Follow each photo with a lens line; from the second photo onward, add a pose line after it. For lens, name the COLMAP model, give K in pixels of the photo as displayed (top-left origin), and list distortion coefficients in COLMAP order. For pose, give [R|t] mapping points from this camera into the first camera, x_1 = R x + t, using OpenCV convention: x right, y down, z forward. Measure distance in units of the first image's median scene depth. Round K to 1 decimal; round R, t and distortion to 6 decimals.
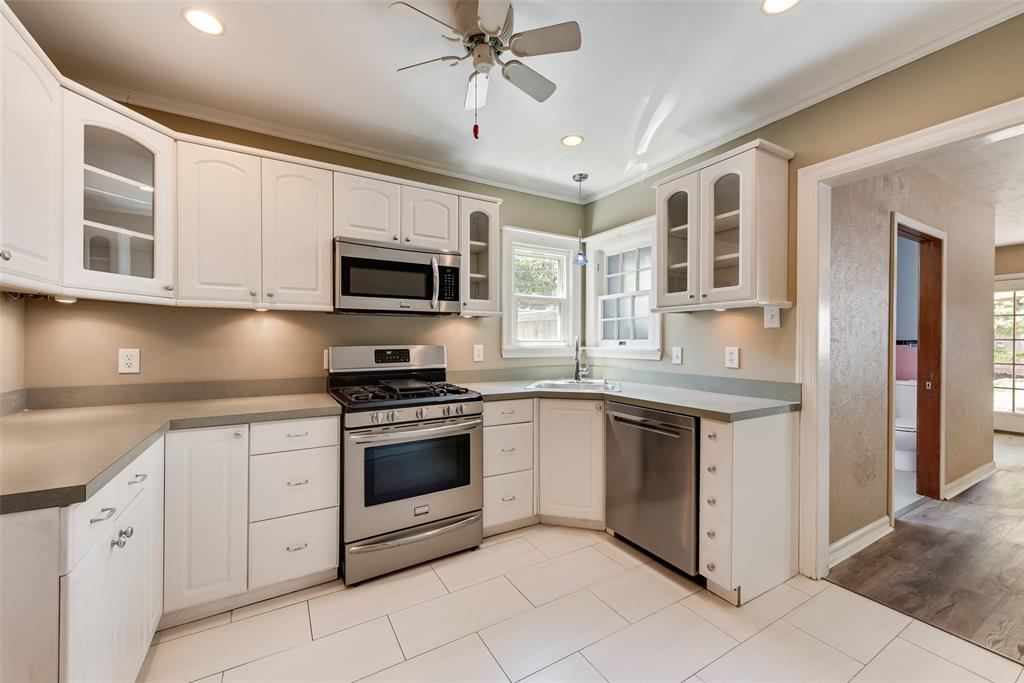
lens RADIAL K [[400.9, 0, 509.2], [0, 400.9, 346.0], [0, 0, 1]] dist [0.006465, -0.000338]
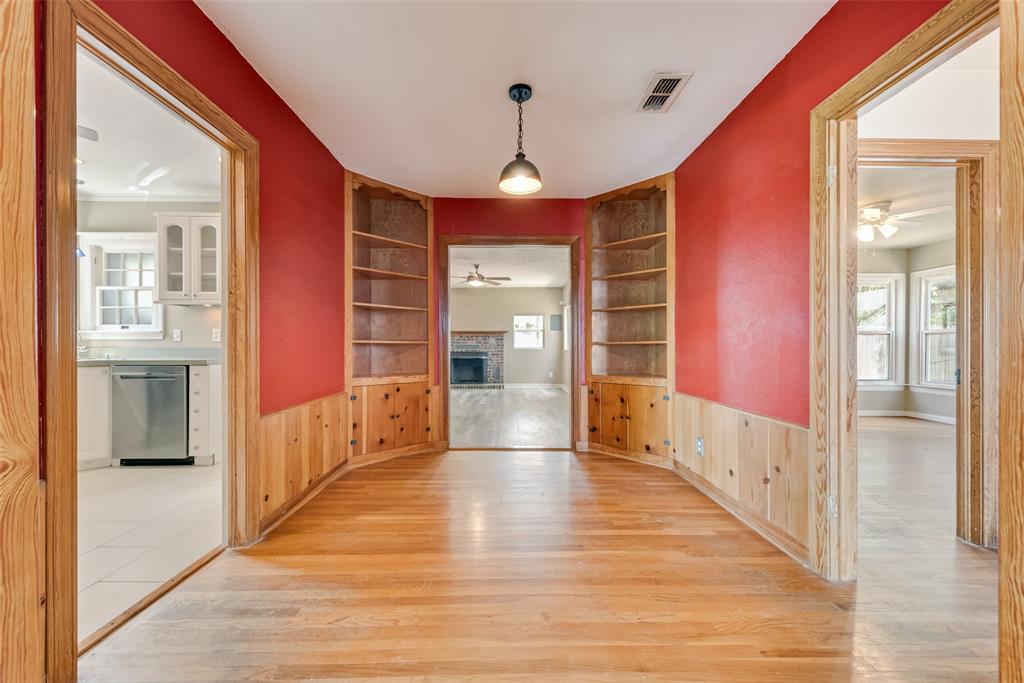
lens RADIAL K [[400.9, 0, 509.2], [0, 400.9, 346.0], [0, 0, 1]] dist [0.006465, -0.000338]
pose [[0.495357, -0.003043, 0.868684, -0.232630], [0.014135, 0.999890, -0.004558, 0.081903], [-0.868575, 0.014537, 0.495345, -0.708896]]
